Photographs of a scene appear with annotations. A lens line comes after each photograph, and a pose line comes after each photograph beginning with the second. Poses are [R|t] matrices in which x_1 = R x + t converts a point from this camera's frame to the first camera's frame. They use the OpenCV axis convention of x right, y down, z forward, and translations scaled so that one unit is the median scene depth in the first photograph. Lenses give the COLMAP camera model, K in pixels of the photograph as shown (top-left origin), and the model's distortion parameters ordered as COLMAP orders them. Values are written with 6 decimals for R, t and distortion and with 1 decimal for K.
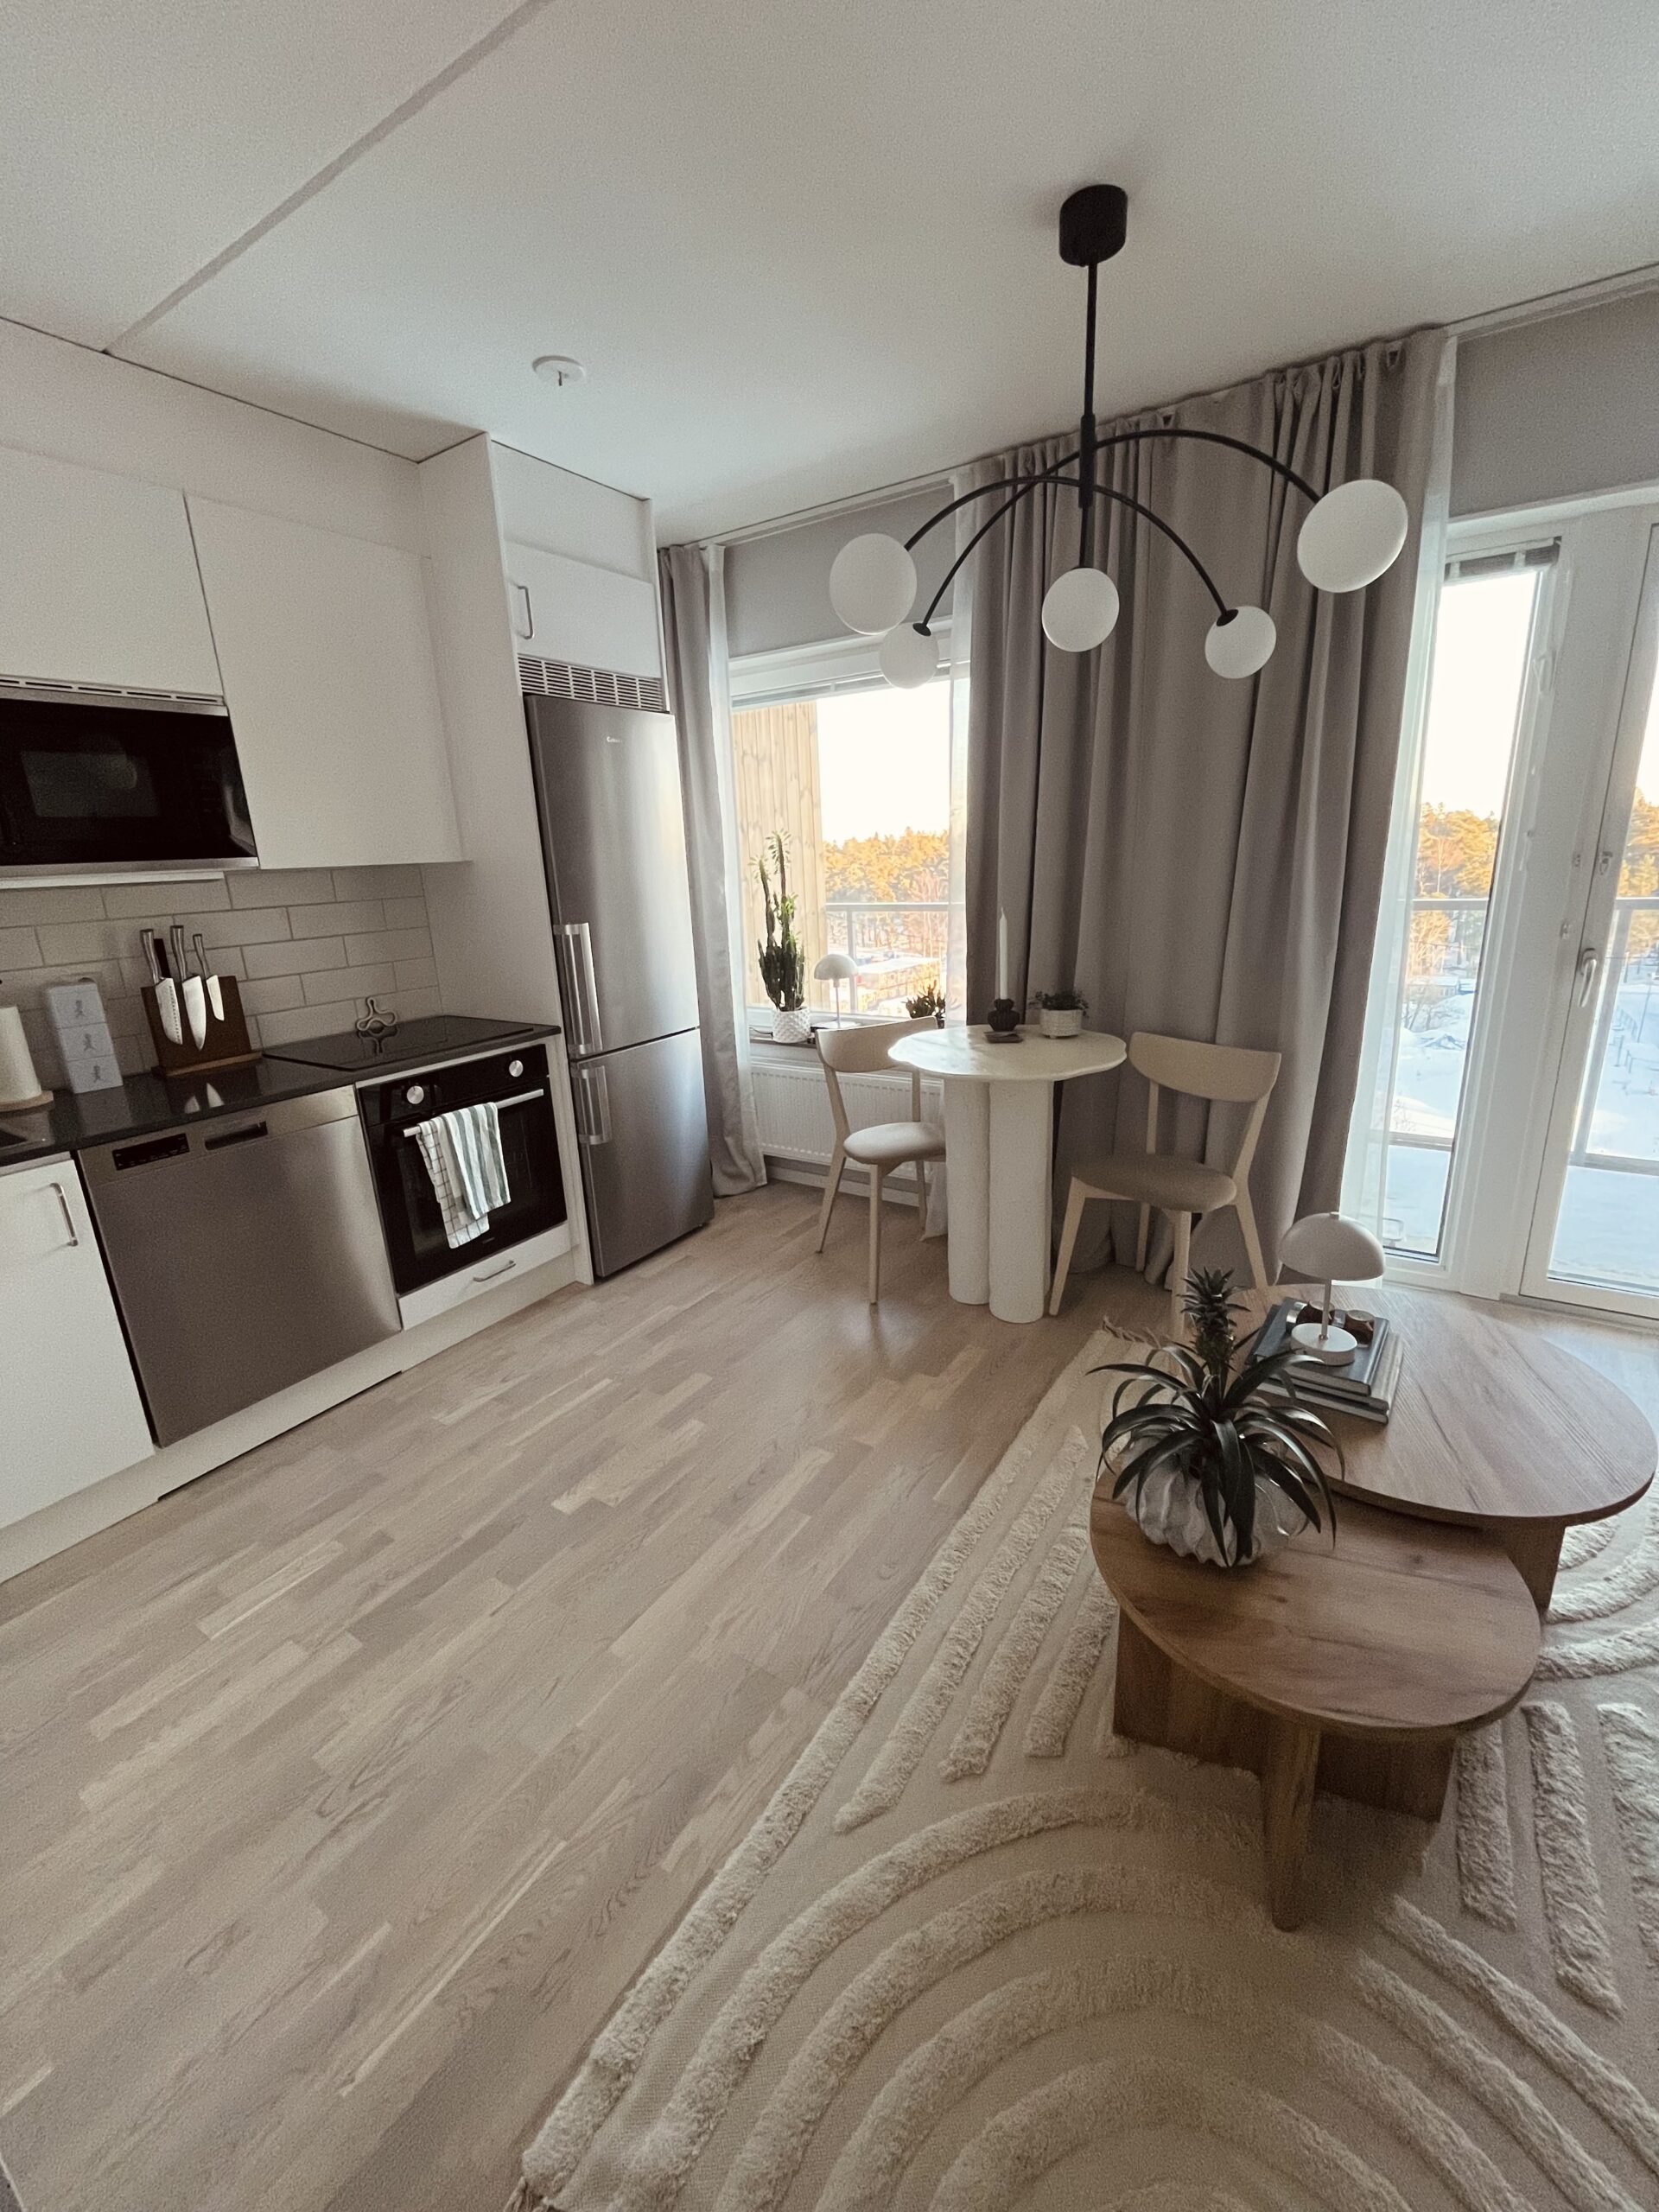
lens RADIAL K [[894.9, 0, 824.0], [0, 894.9, 1099.9], [0, 0, 1]] dist [0.007410, -0.006891]
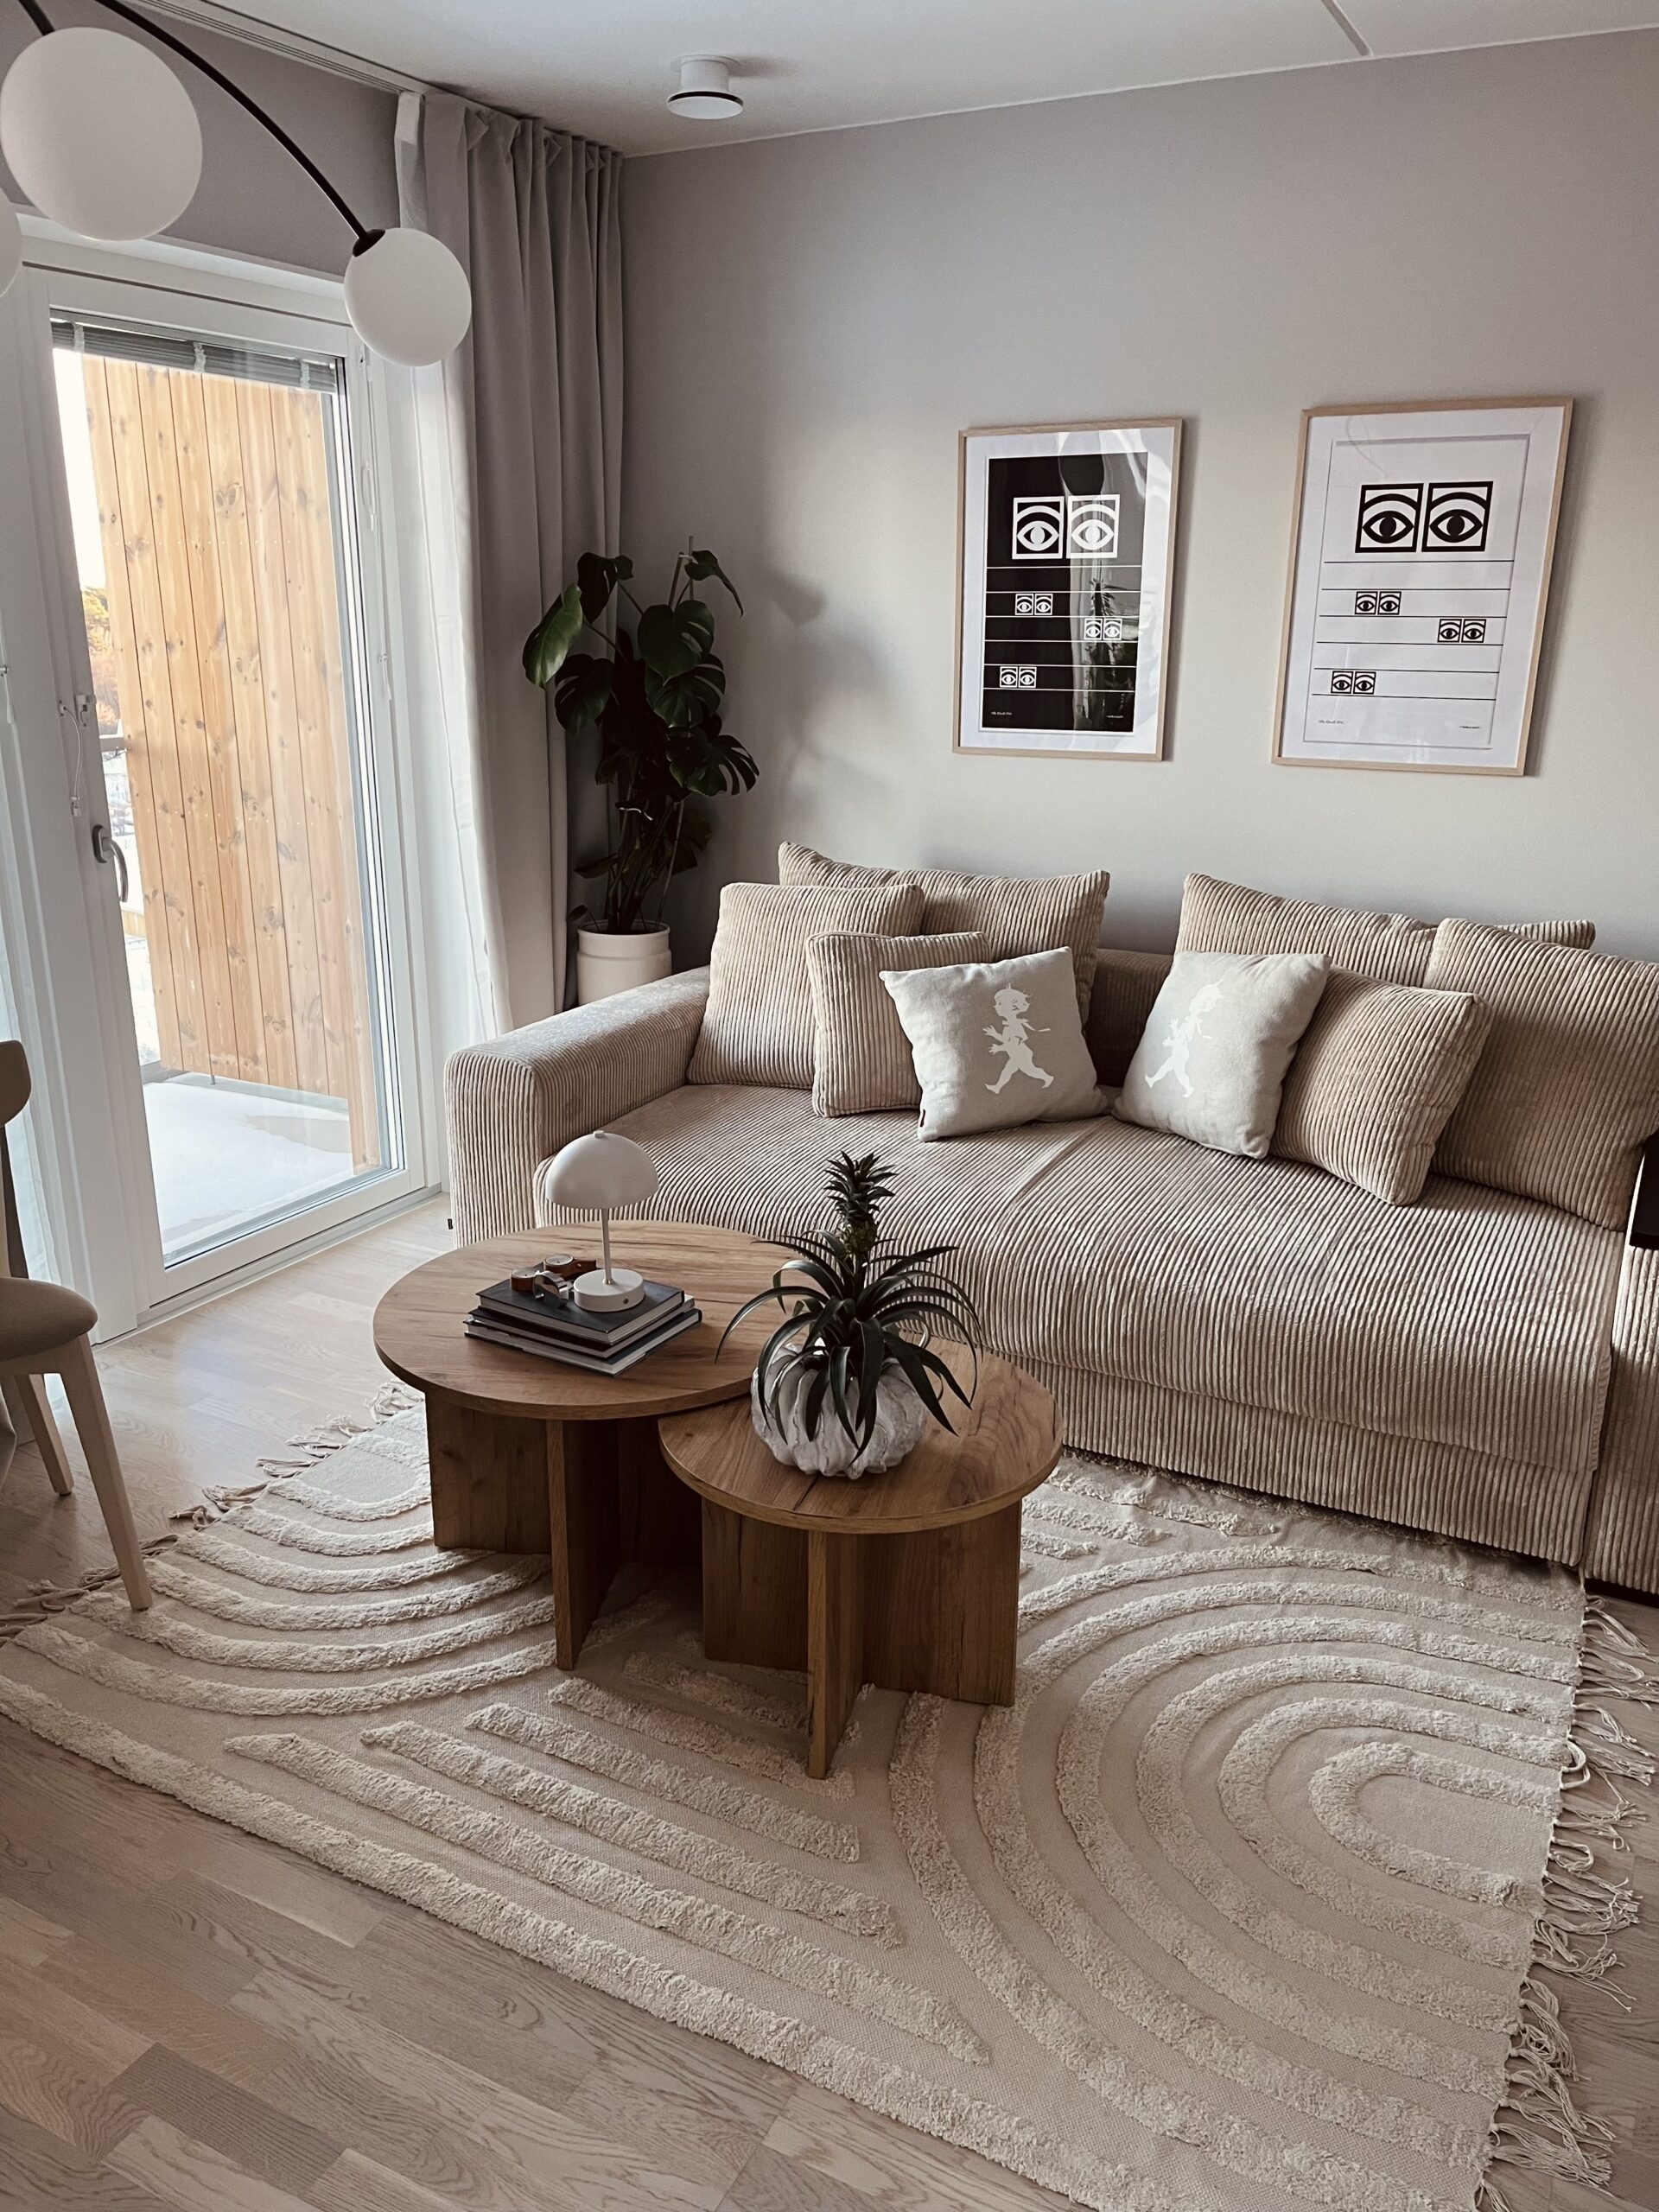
lens RADIAL K [[1661.1, 0, 829.5], [0, 1661.1, 1106.0], [0, 0, 1]] dist [-0.003112, -0.001639]
pose [[-0.098485, -0.240140, 0.965729, -0.675853], [0.263652, 0.929472, 0.258012, -0.169970], [-0.959577, 0.280027, -0.028225, 0.596274]]
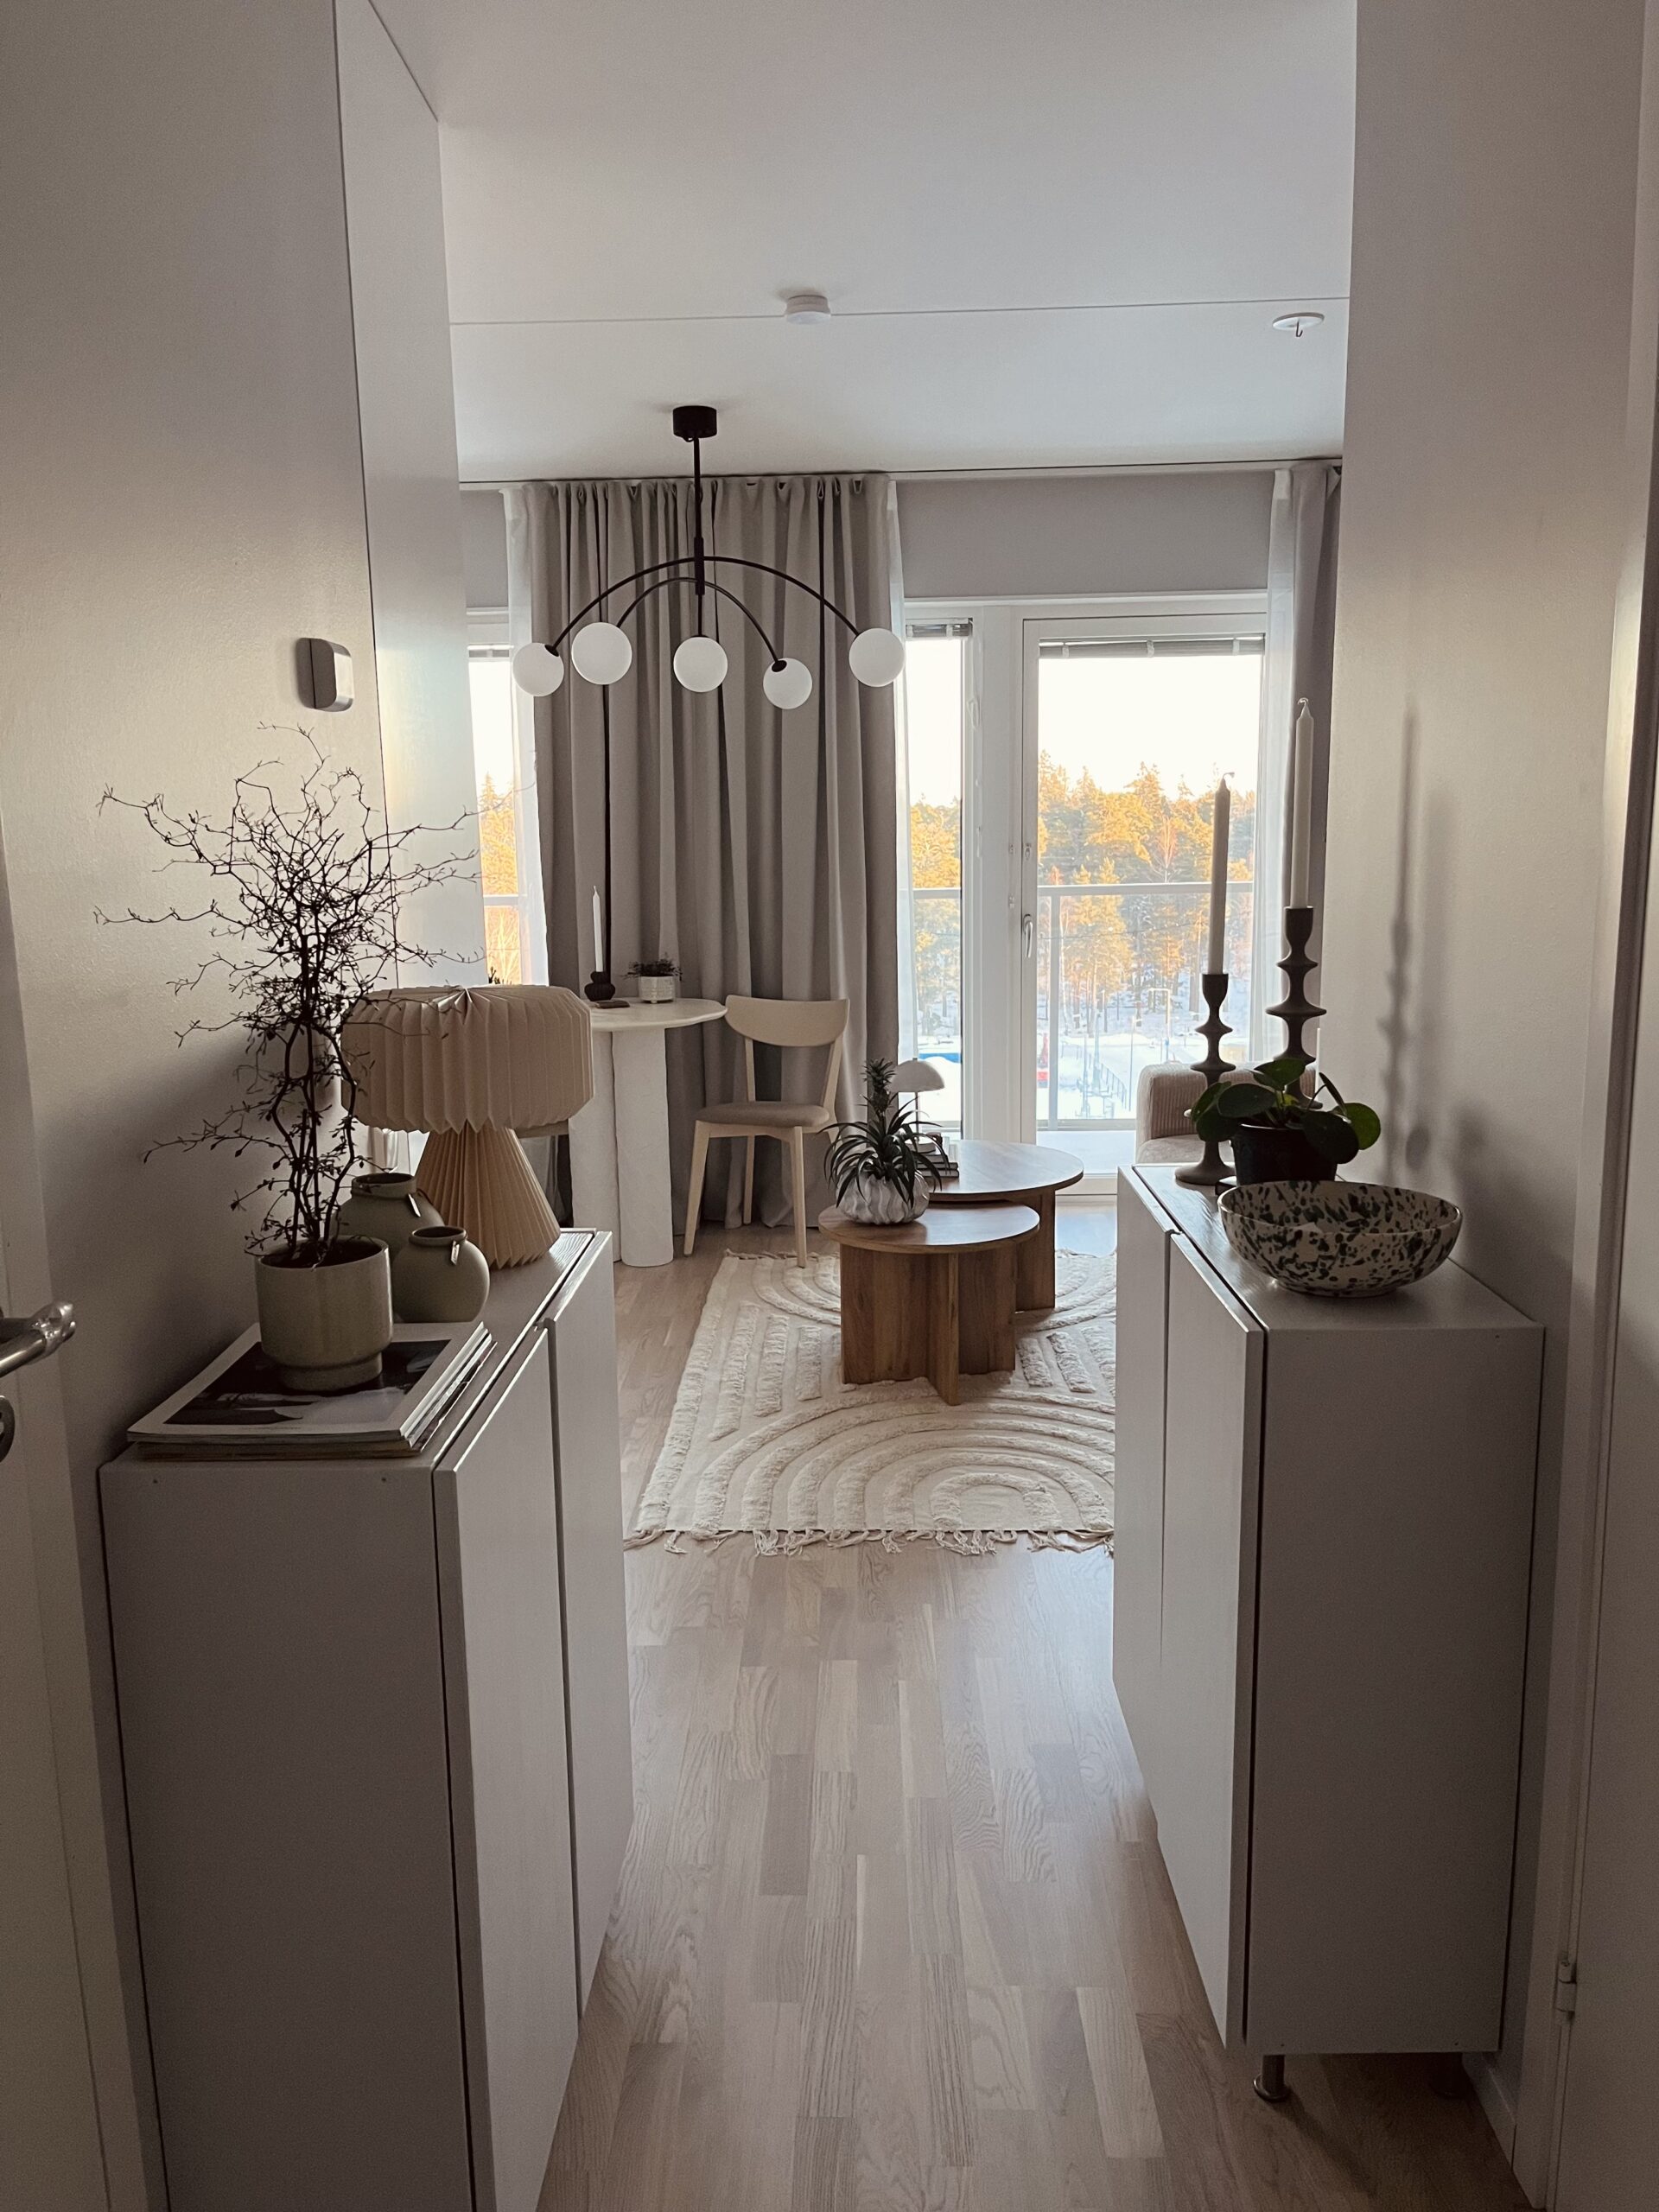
lens RADIAL K [[1661.1, 0, 829.5], [0, 1661.1, 1106.0], [0, 0, 1]] dist [-0.003112, -0.001639]
pose [[0.845228, -0.062390, 0.530751, -0.828787], [0.120251, 0.989896, -0.075140, 0.301524], [-0.520701, 0.127334, 0.844190, -1.026002]]
